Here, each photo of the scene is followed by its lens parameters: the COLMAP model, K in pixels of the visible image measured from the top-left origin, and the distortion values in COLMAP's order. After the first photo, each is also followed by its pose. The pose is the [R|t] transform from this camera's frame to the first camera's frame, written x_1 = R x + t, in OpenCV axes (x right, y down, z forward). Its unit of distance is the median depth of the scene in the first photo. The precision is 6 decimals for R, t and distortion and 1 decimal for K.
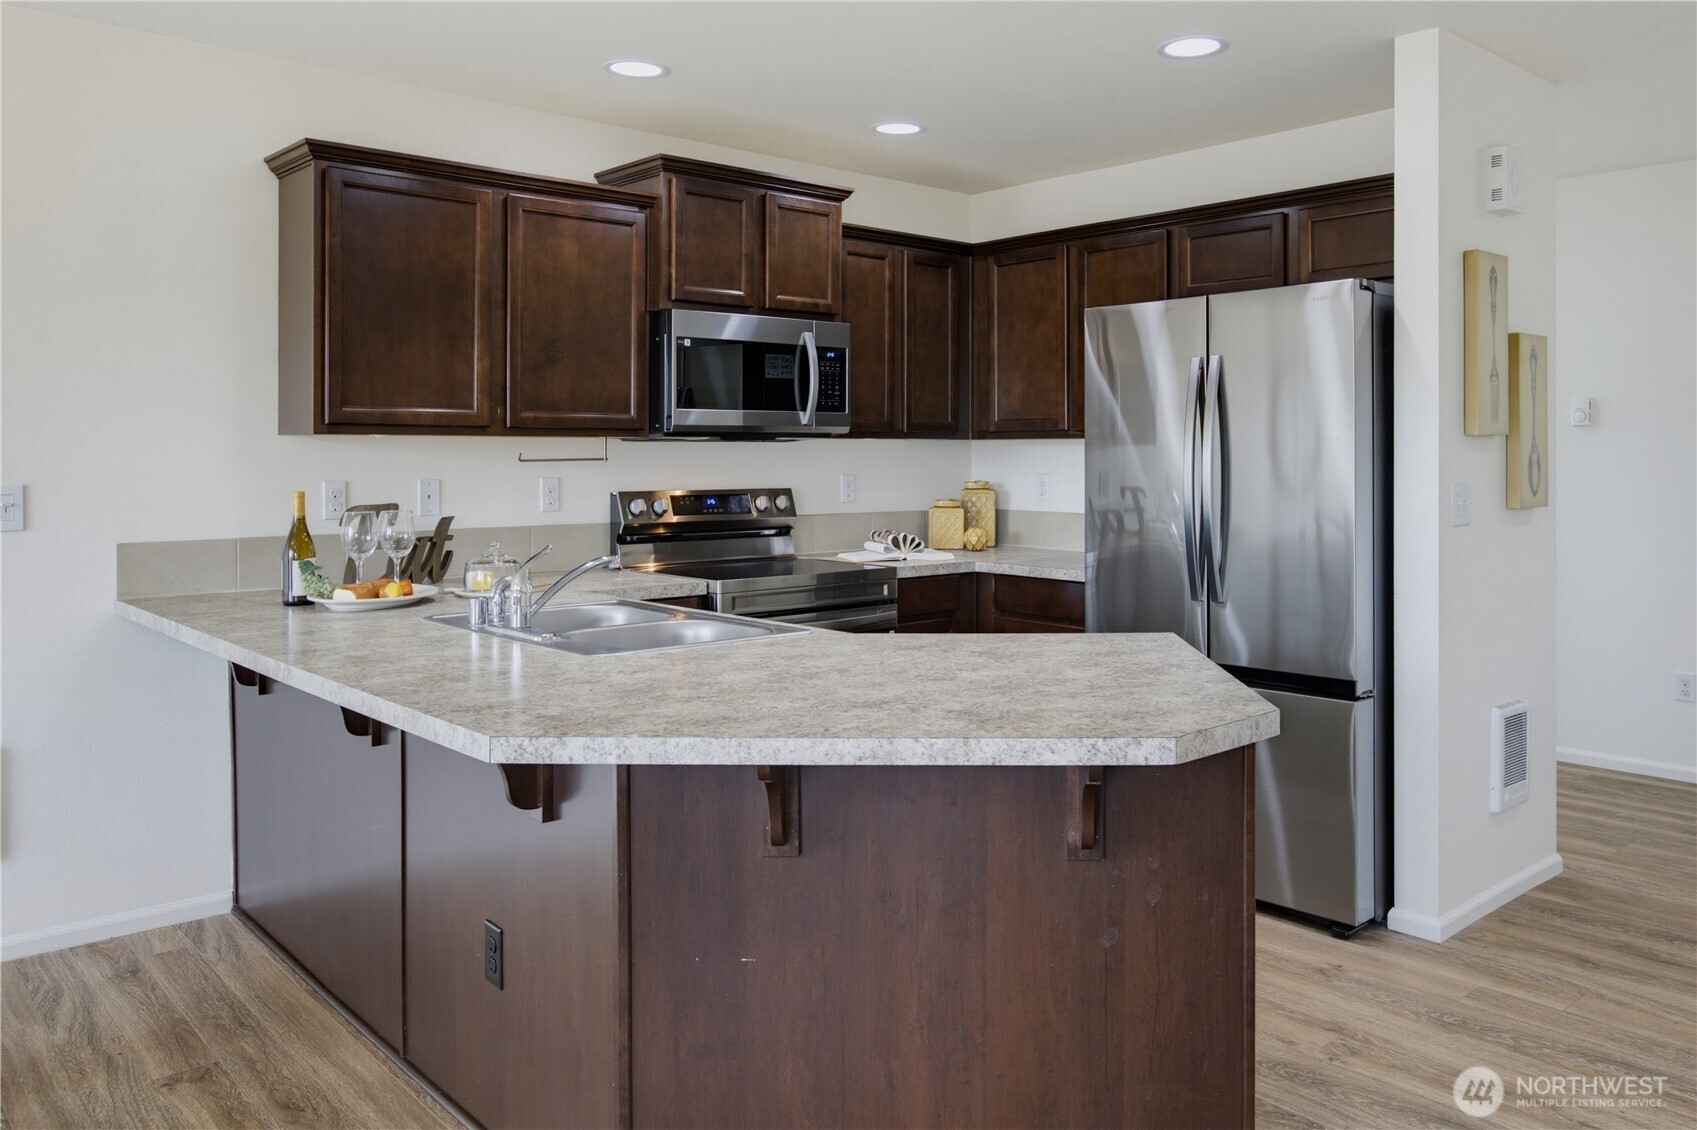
lens RADIAL K [[1278.3, 0, 882.7], [0, 1278.3, 455.4], [0, 0, 1]] dist [-0.011375, -0.000142]
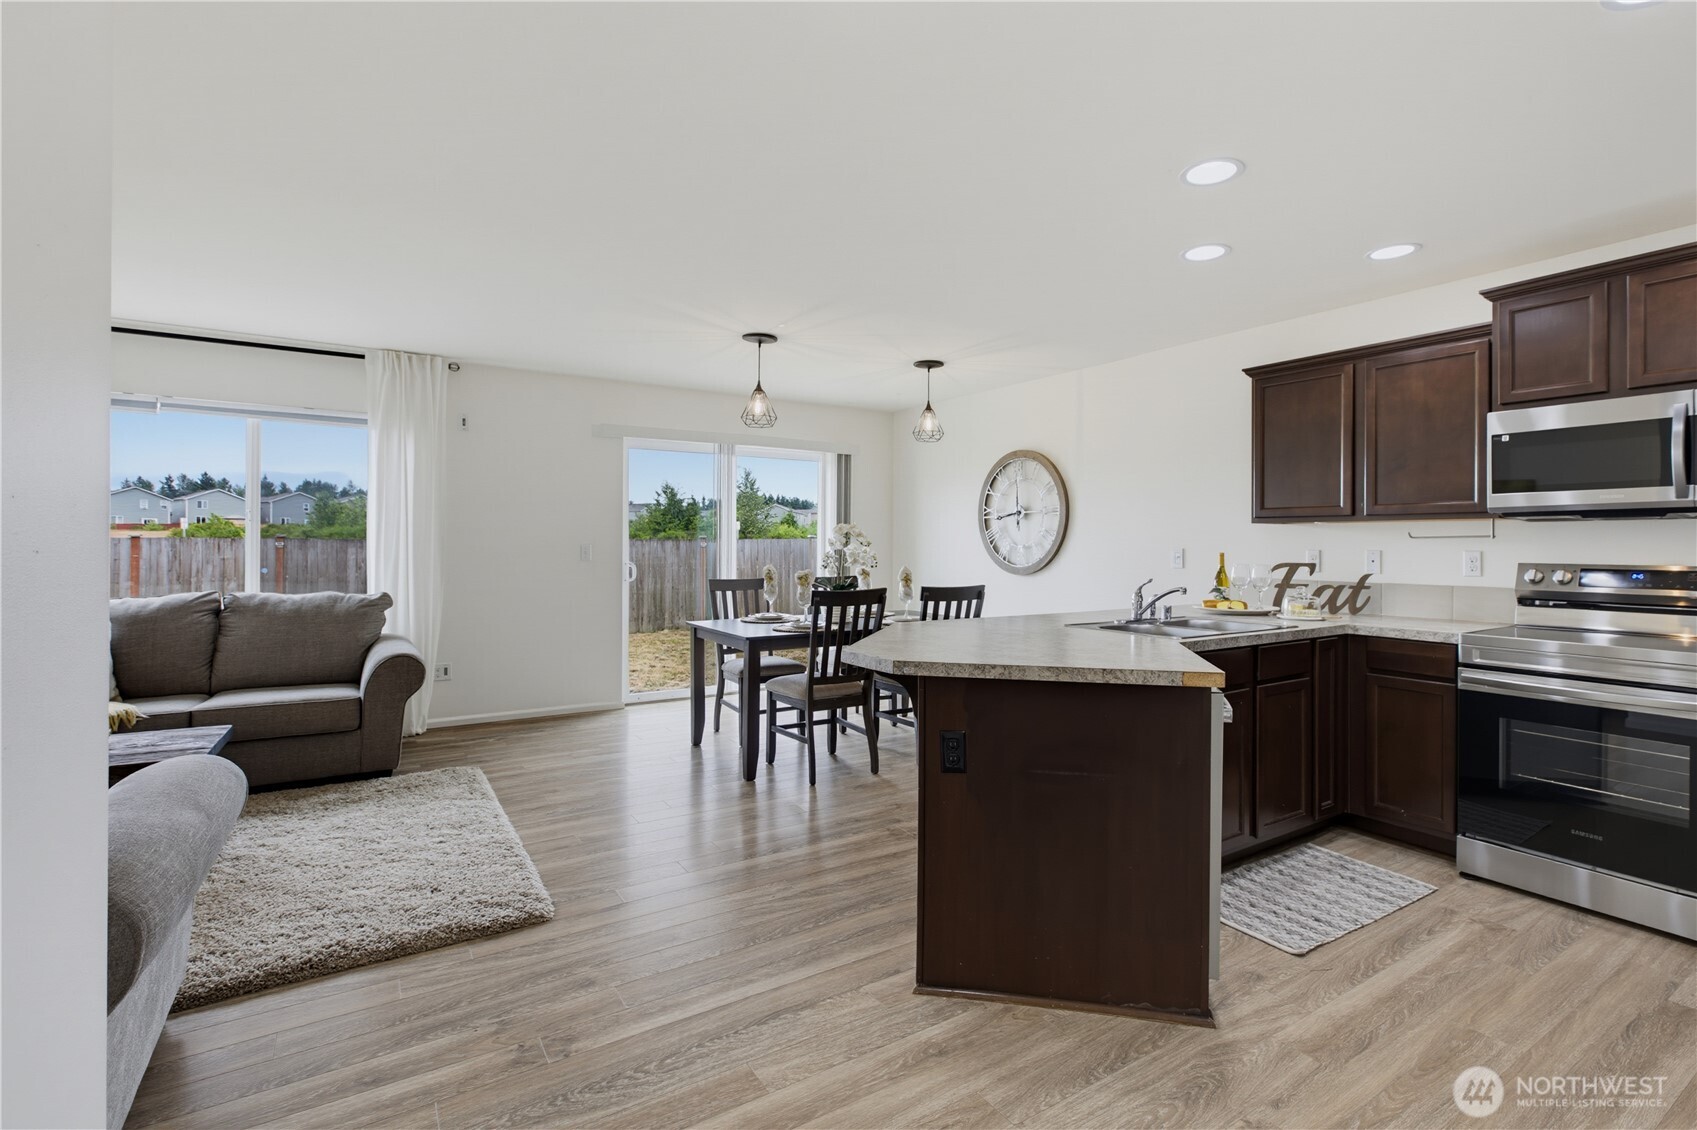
lens RADIAL K [[790.5, 0, 880.1], [0, 790.5, 544.5], [0, 0, 1]] dist [-0.005202, 0.000705]
pose [[-0.151523, -0.001328, -0.988453, 0.638836], [-0.005852, 0.999983, -0.000446, 0.014605], [0.988436, 0.005717, -0.151528, 0.511516]]
